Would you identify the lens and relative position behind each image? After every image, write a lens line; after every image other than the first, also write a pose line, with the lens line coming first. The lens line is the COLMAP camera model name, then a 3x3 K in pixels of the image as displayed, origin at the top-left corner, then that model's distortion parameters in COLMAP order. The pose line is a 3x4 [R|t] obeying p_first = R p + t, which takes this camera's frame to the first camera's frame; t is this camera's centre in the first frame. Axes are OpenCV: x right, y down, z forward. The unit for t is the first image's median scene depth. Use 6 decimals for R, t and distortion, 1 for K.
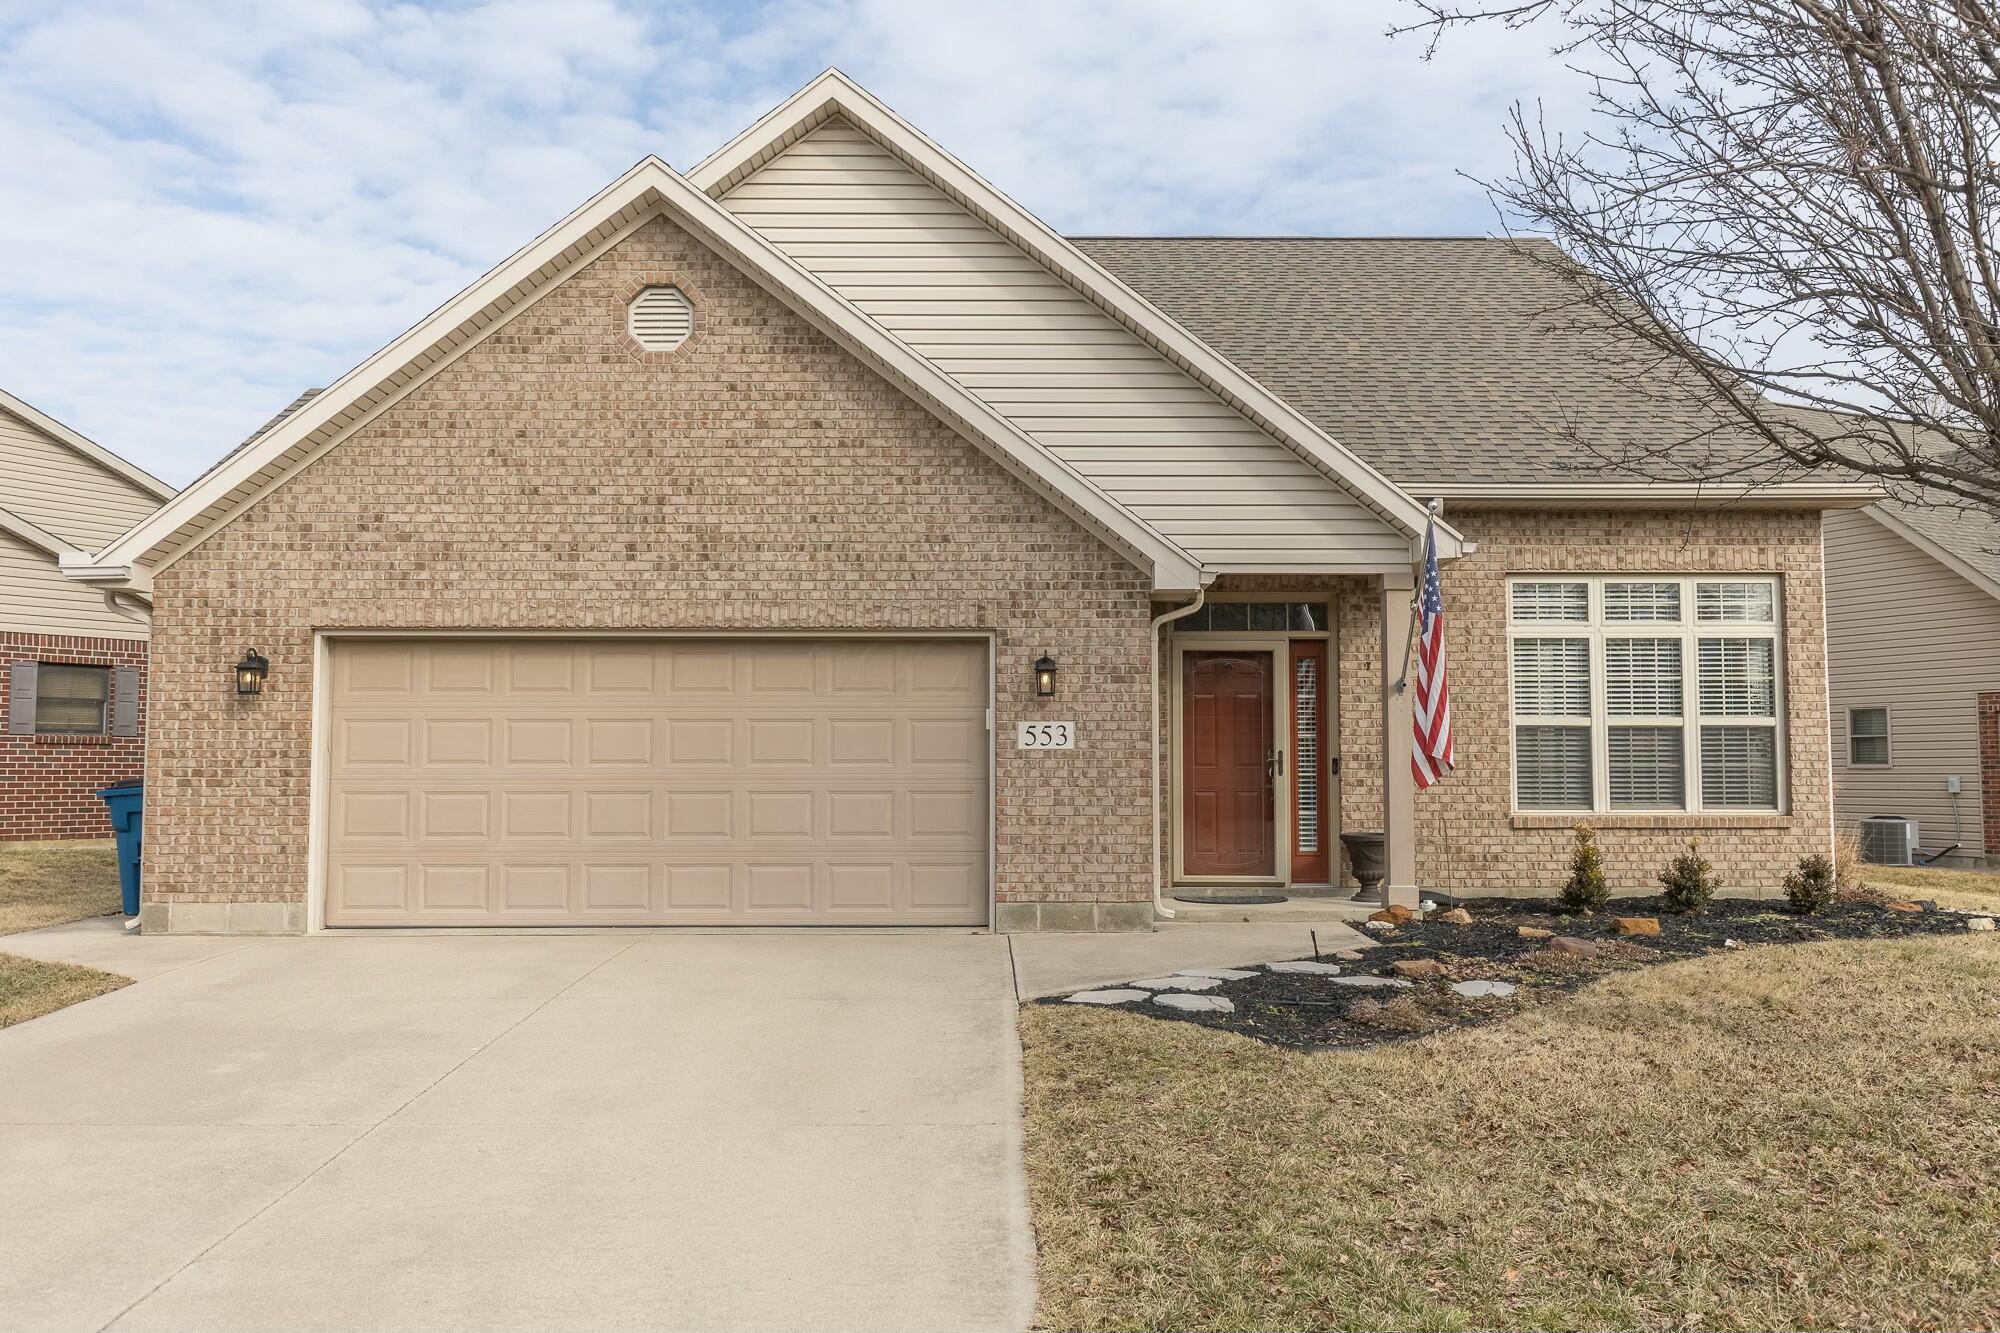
lens RADIAL K [[1642.9, 0, 1001.5], [0, 1642.9, 664.9], [0, 0, 1]] dist [-0.001860, -0.002211]
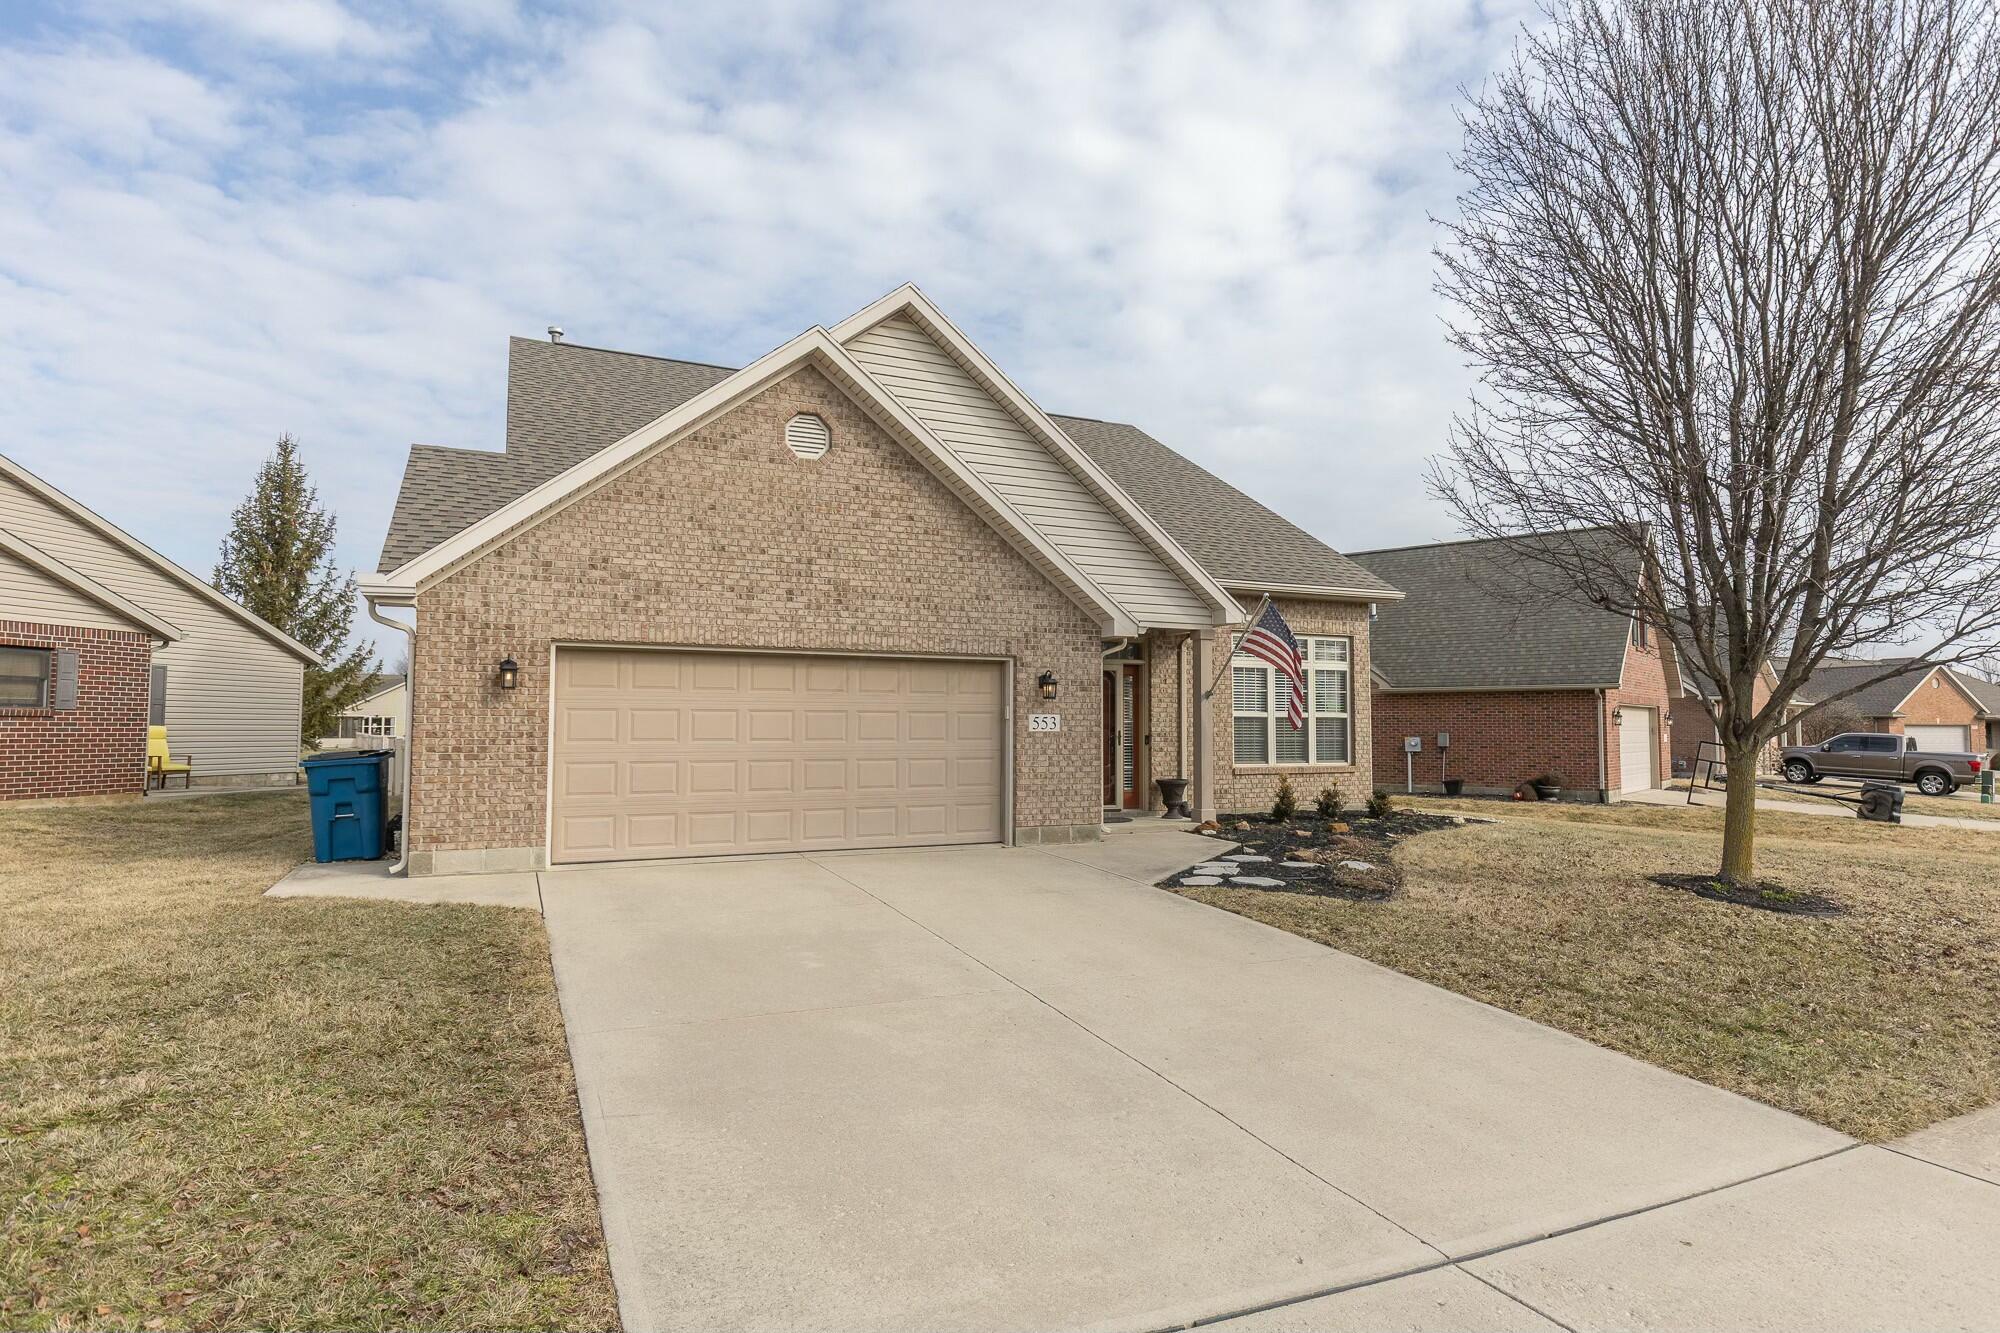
lens RADIAL K [[1135.3, 0, 1000.0], [0, 1135.3, 666.5], [0, 0, 1]] dist [-0.001550, 0.000335]
pose [[0.900091, 0.025607, 0.434948, -0.491381], [-0.030133, 0.999540, 0.003511, -0.014964], [-0.434658, -0.016266, 0.900449, 0.014011]]
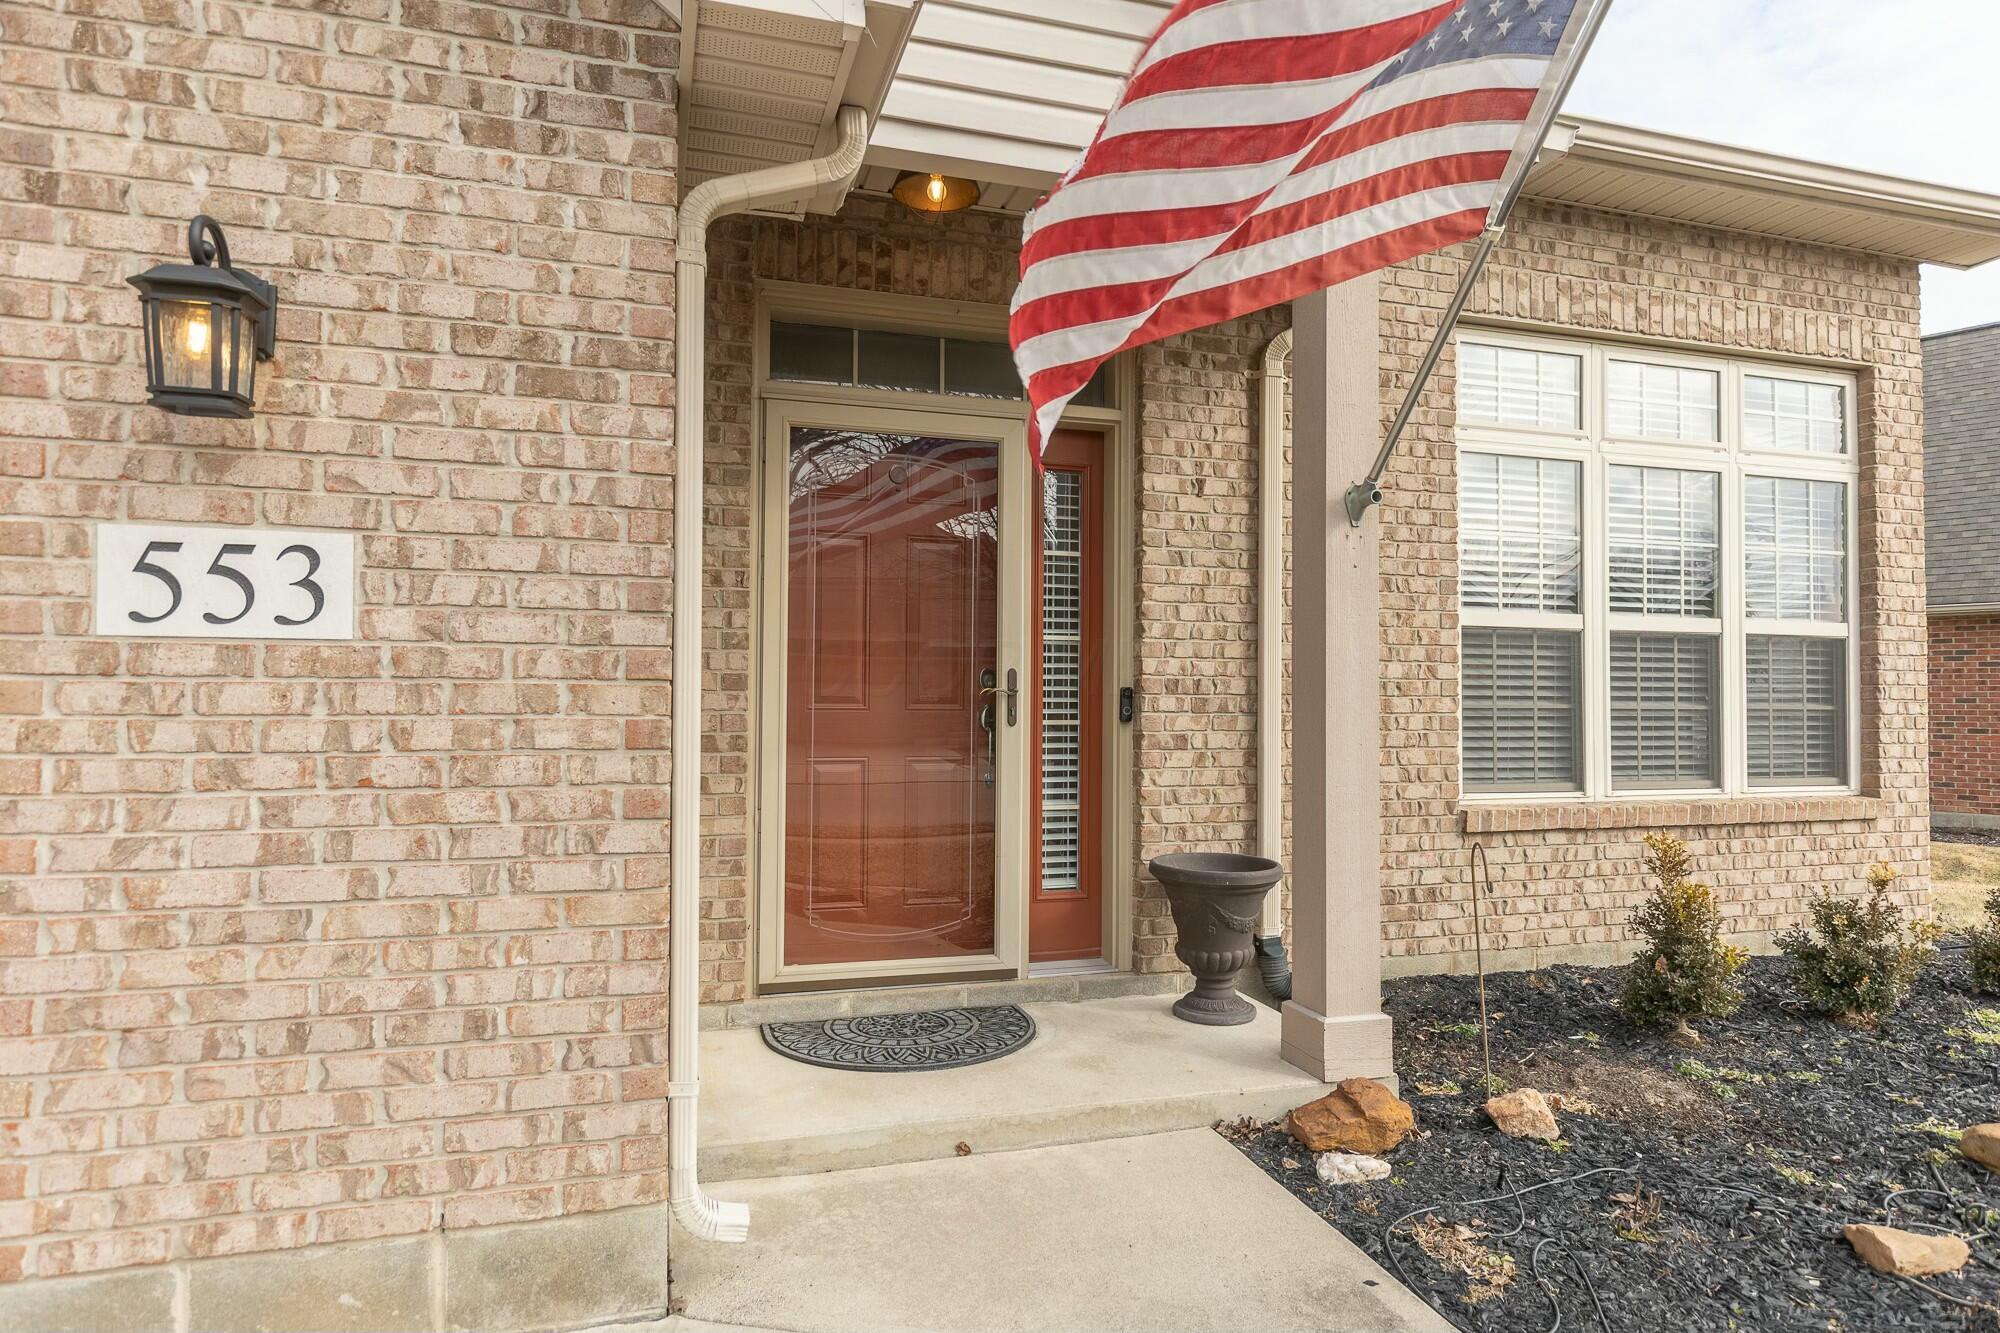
lens RADIAL K [[1122.6, 0, 1003.4], [0, 1122.6, 678.8], [0, 0, 1]] dist [0.001024, 0.000423]
pose [[0.955326, 0.011456, 0.295333, 0.087374], [-0.025059, 0.998790, 0.042317, 0.046492], [-0.294491, -0.047827, 0.954457, 0.790097]]
